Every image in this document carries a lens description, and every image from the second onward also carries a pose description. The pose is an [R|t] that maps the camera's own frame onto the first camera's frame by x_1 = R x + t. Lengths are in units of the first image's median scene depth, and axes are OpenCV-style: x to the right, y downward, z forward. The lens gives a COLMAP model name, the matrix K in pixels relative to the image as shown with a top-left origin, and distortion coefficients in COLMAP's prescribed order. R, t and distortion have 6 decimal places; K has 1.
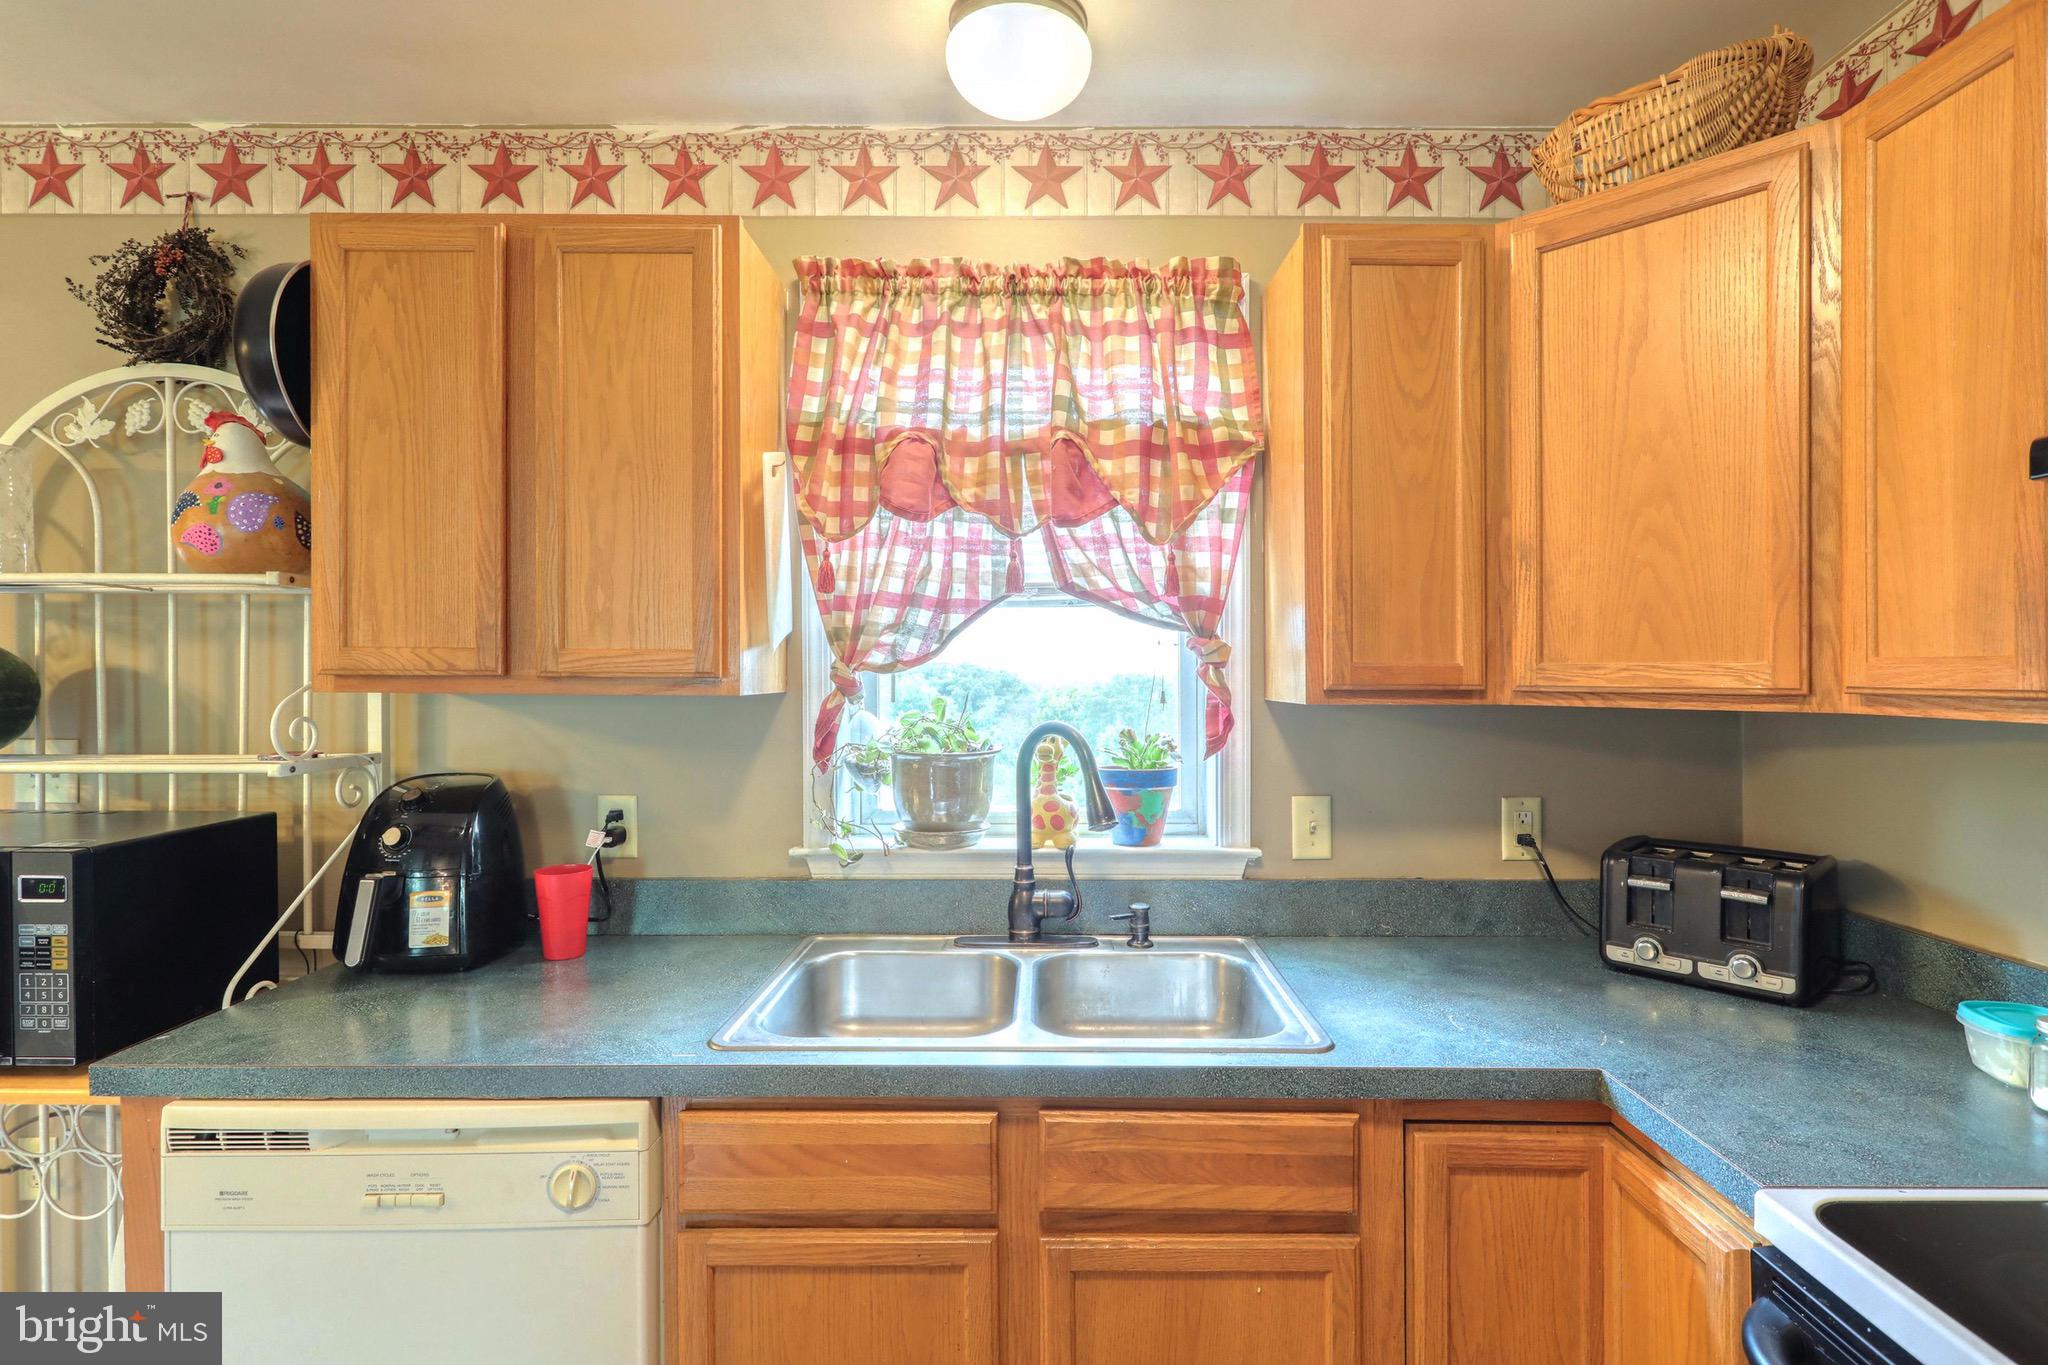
lens RADIAL K [[982.6, 0, 1040.1], [0, 982.6, 672.6], [0, 0, 1]] dist [0.002068, -0.001350]
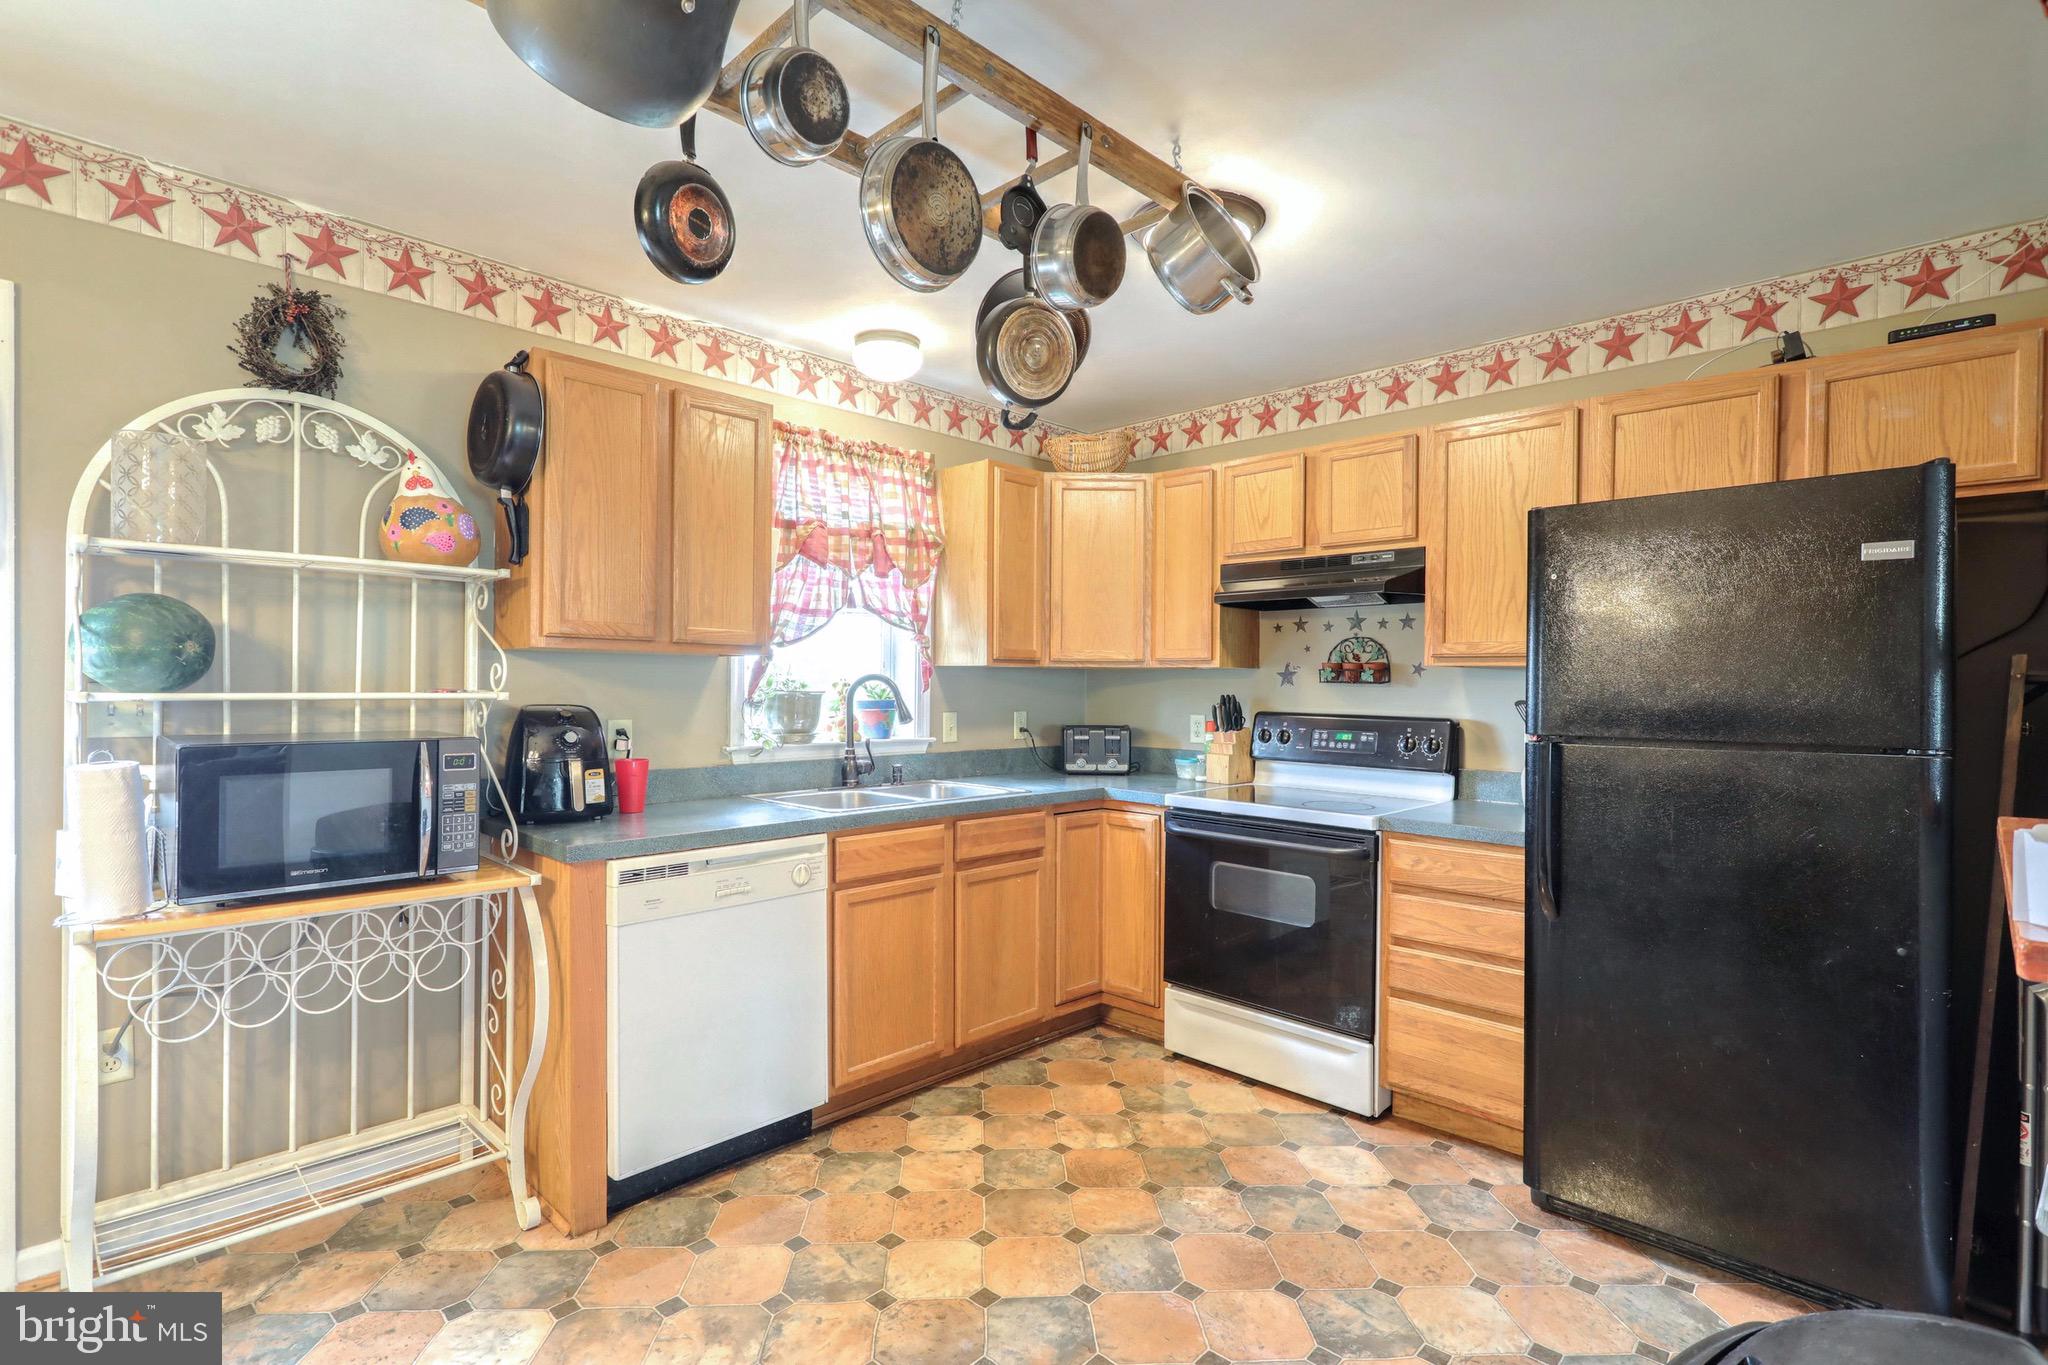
lens RADIAL K [[972.3, 0, 1019.9], [0, 972.3, 678.8], [0, 0, 1]] dist [0.001312, 0.000992]
pose [[0.703421, 0.007207, 0.710737, -1.157365], [-0.006736, 0.999971, -0.003473, 0.063595], [-0.710742, -0.002345, 0.703449, -0.596473]]
